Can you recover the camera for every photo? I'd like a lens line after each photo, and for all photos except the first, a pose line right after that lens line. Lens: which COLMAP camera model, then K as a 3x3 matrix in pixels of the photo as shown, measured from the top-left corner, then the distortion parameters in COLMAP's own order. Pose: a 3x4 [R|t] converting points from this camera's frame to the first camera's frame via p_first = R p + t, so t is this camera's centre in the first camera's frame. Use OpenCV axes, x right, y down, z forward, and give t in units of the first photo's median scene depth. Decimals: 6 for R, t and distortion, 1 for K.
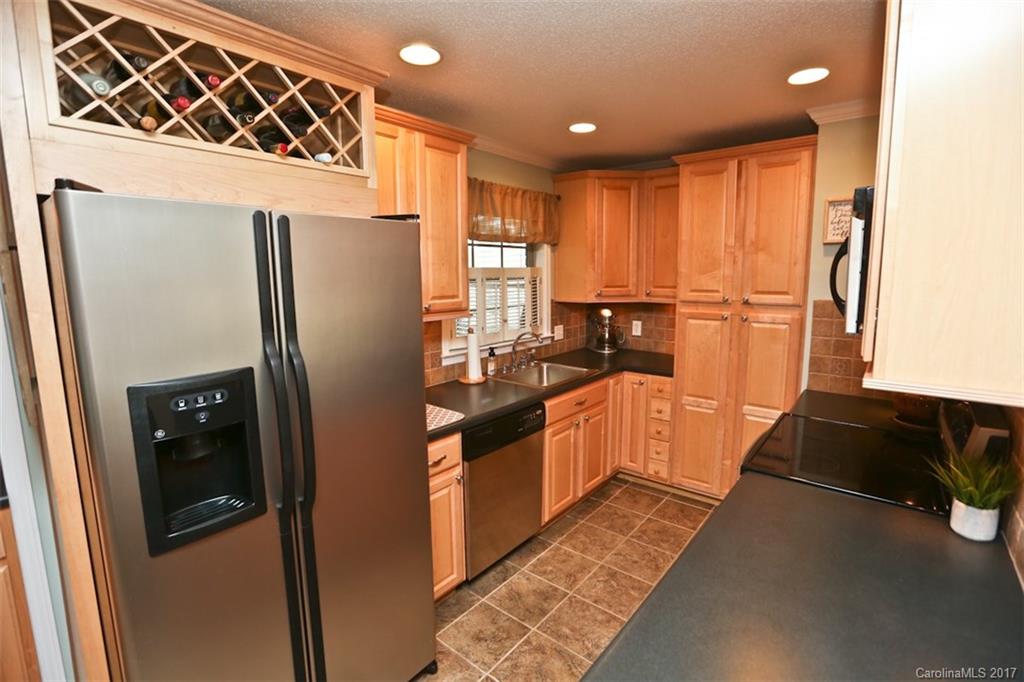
lens RADIAL K [[467.0, 0, 504.6], [0, 467.0, 339.8], [0, 0, 1]] dist [0.003485, 0.002395]
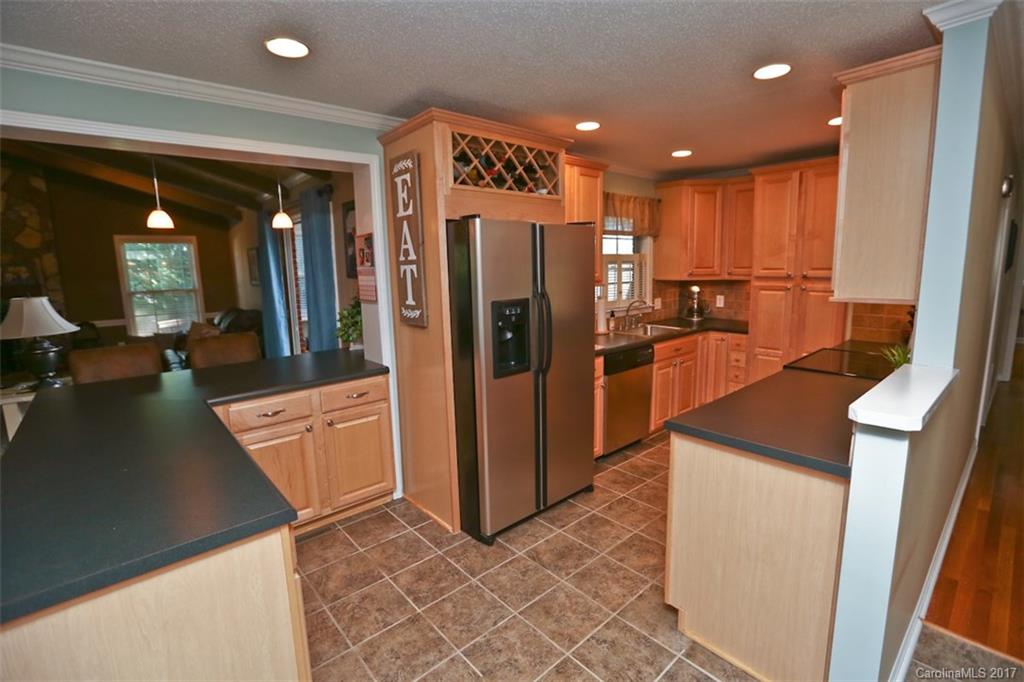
lens RADIAL K [[467.0, 0, 523.1], [0, 467.0, 338.5], [0, 0, 1]] dist [0.003485, 0.002395]
pose [[0.992347, 0.008278, -0.123206, -0.120262], [-0.006801, 0.999900, 0.012405, 0.085001], [0.123296, -0.011472, 0.992304, -0.432563]]
